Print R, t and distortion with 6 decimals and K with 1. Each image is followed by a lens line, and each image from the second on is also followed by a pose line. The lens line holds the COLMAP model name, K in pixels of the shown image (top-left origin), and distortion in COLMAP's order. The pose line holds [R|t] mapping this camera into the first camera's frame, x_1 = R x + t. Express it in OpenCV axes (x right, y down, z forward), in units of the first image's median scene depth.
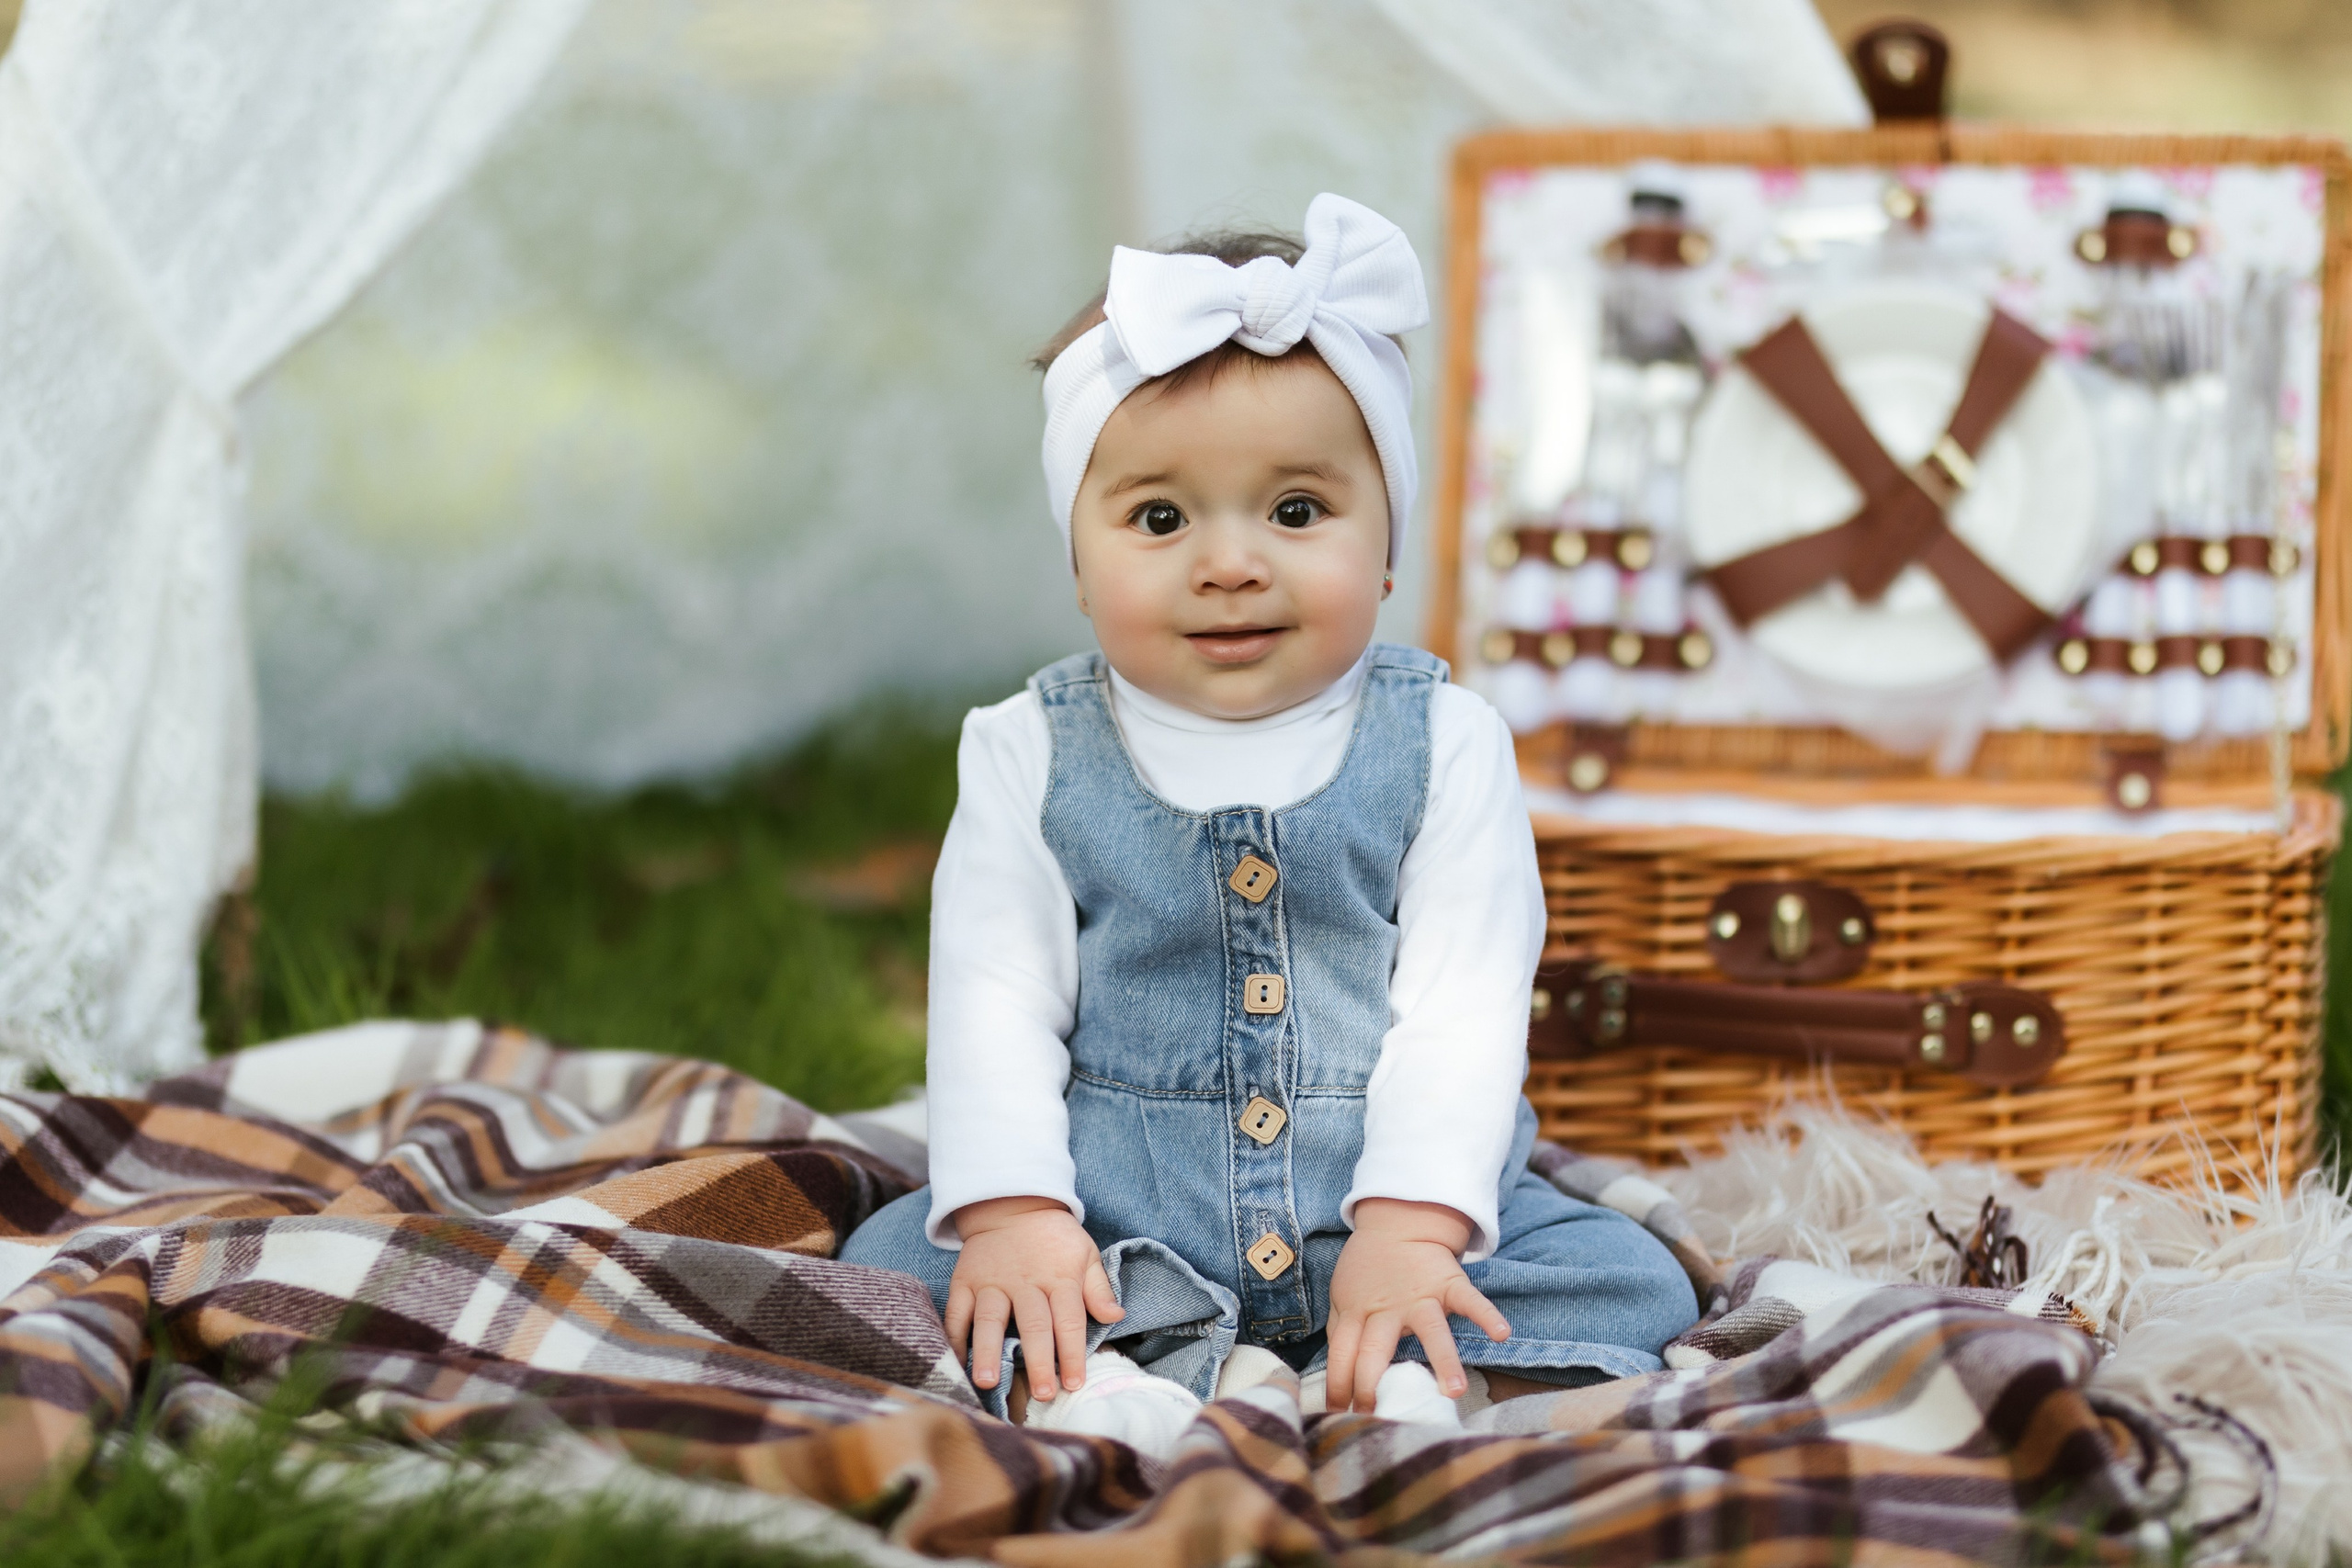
lens RADIAL K [[6847.5, 0, 1179.2], [0, 6847.5, 789.4], [0, 0, 1]] dist [-0.048941, 0.000000]
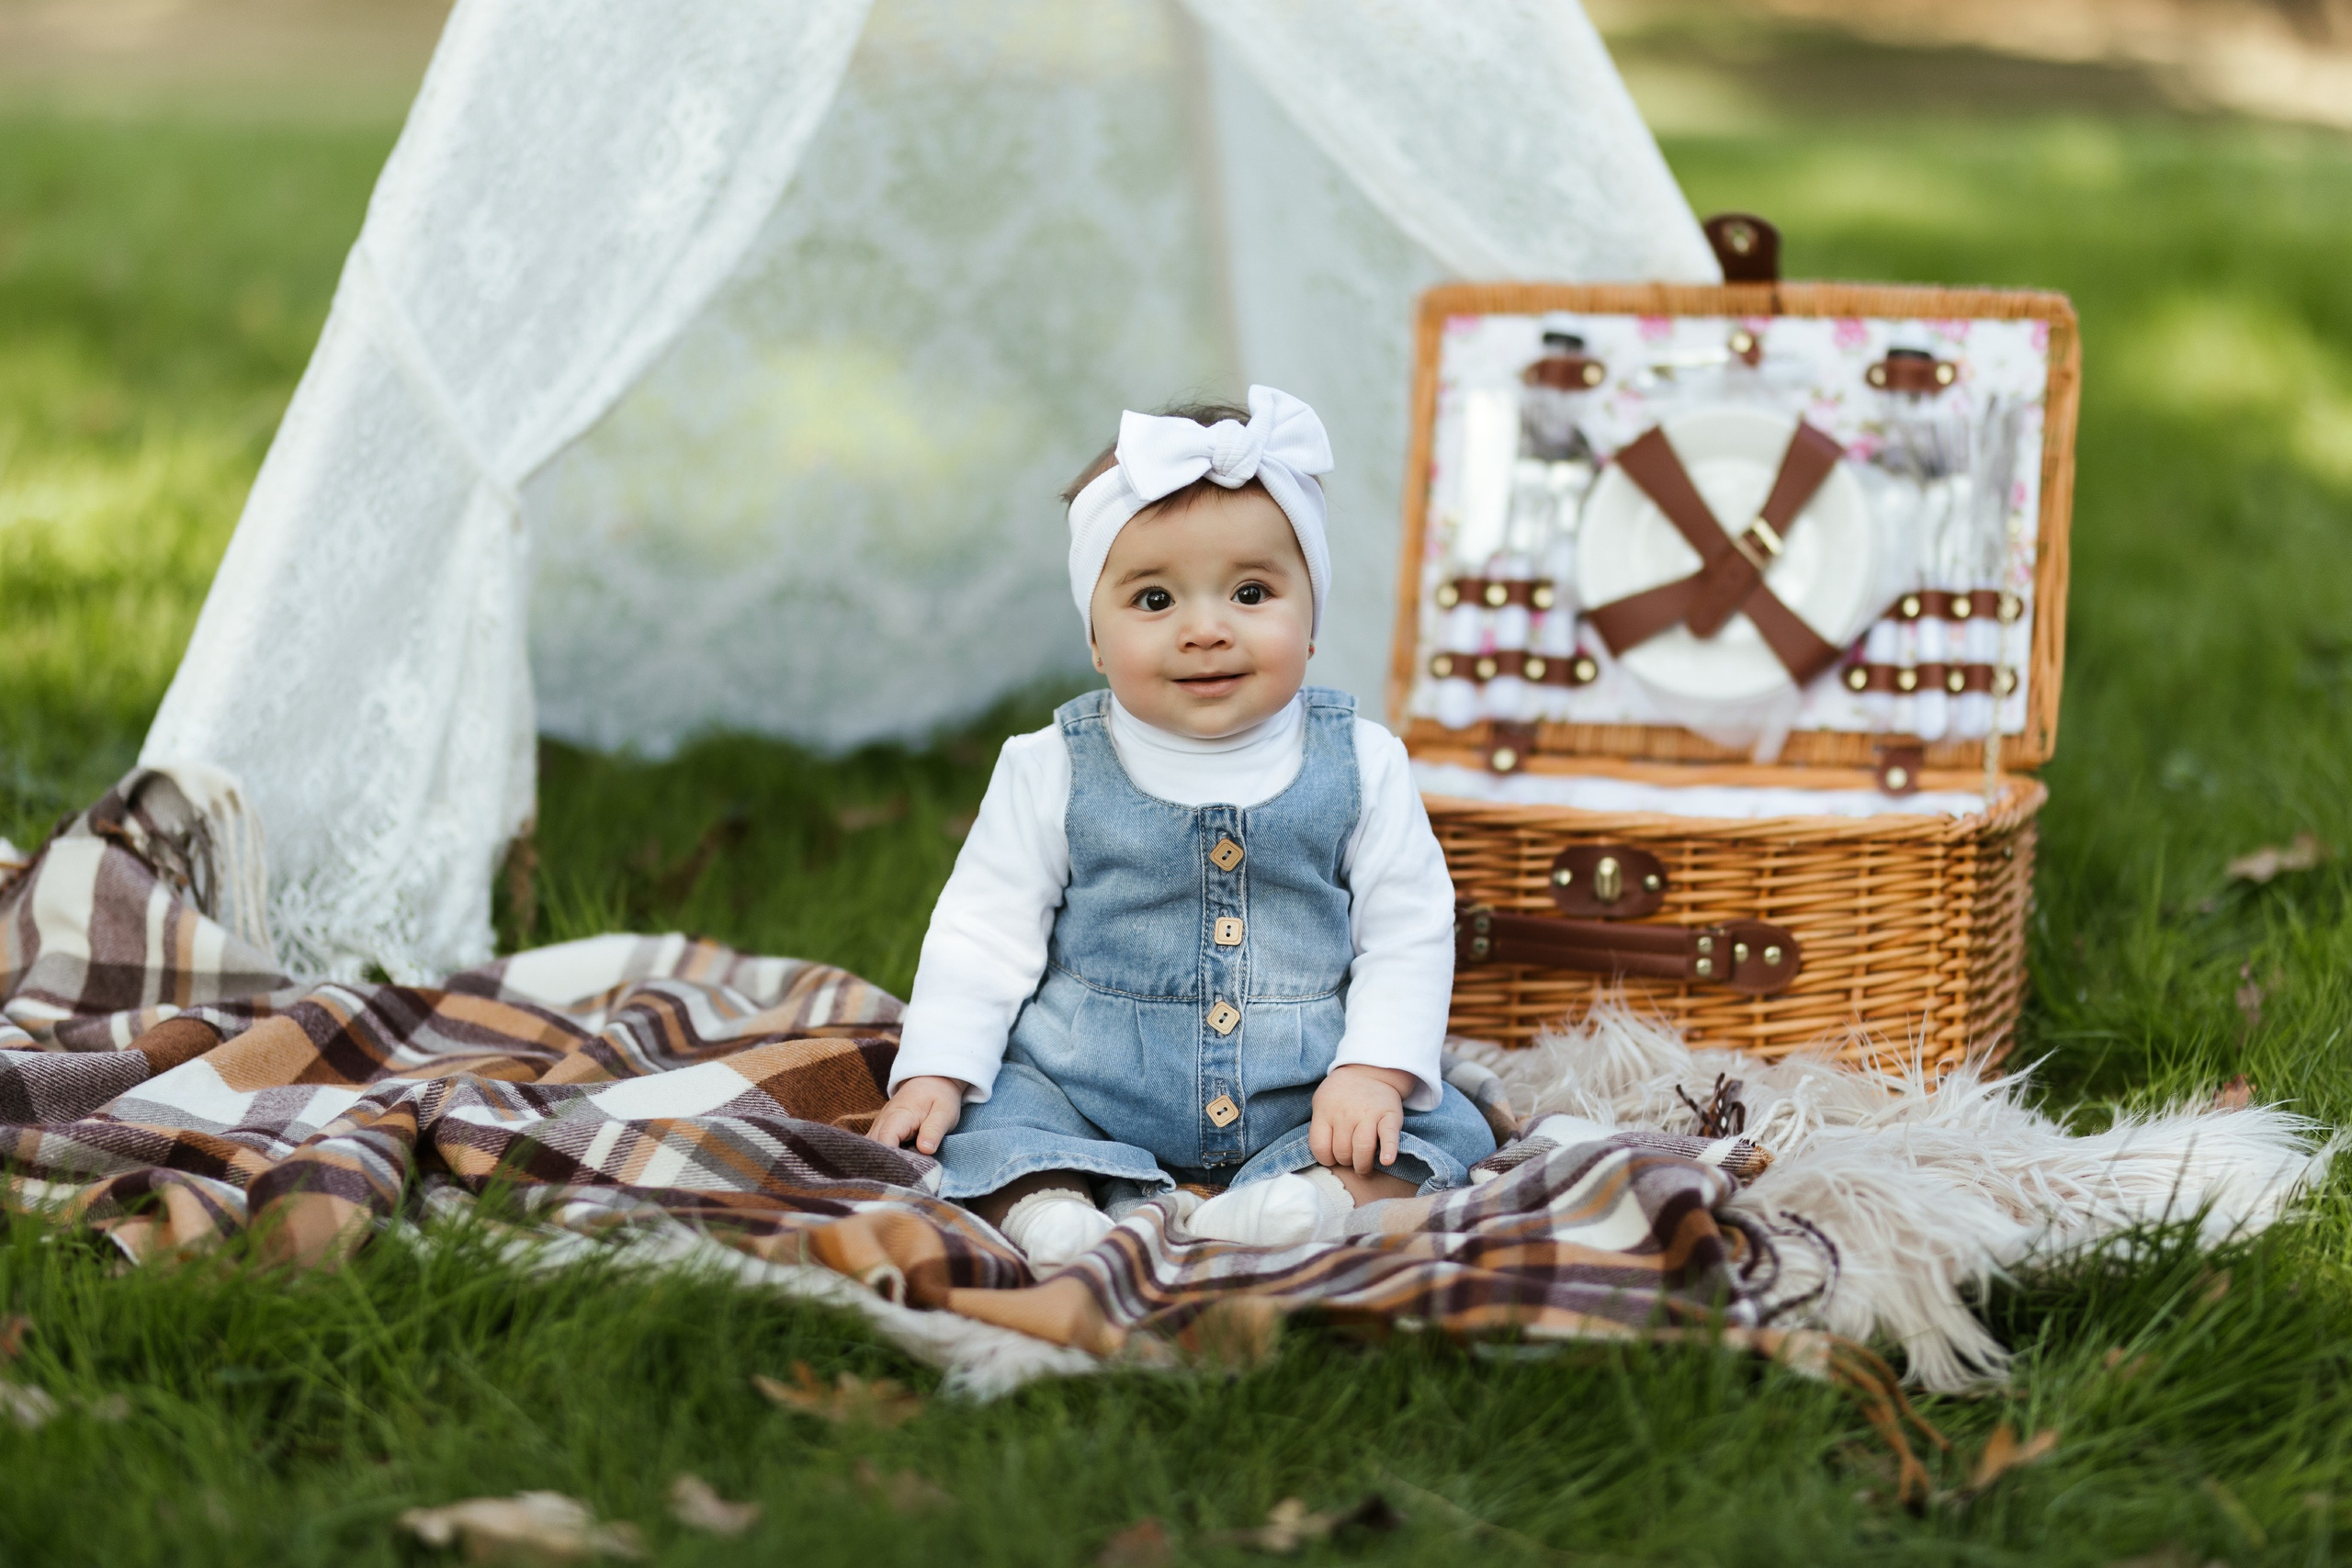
lens RADIAL K [[6398.0, 0, 1234.8], [0, 6398.0, 782.4], [0, 0, 1]] dist [-0.070502, 0.000000]
pose [[0.997916, 0.009961, -0.063750, 0.092392], [-0.008730, 0.999771, 0.019555, -0.023551], [0.063930, -0.018958, 0.997774, -0.297352]]
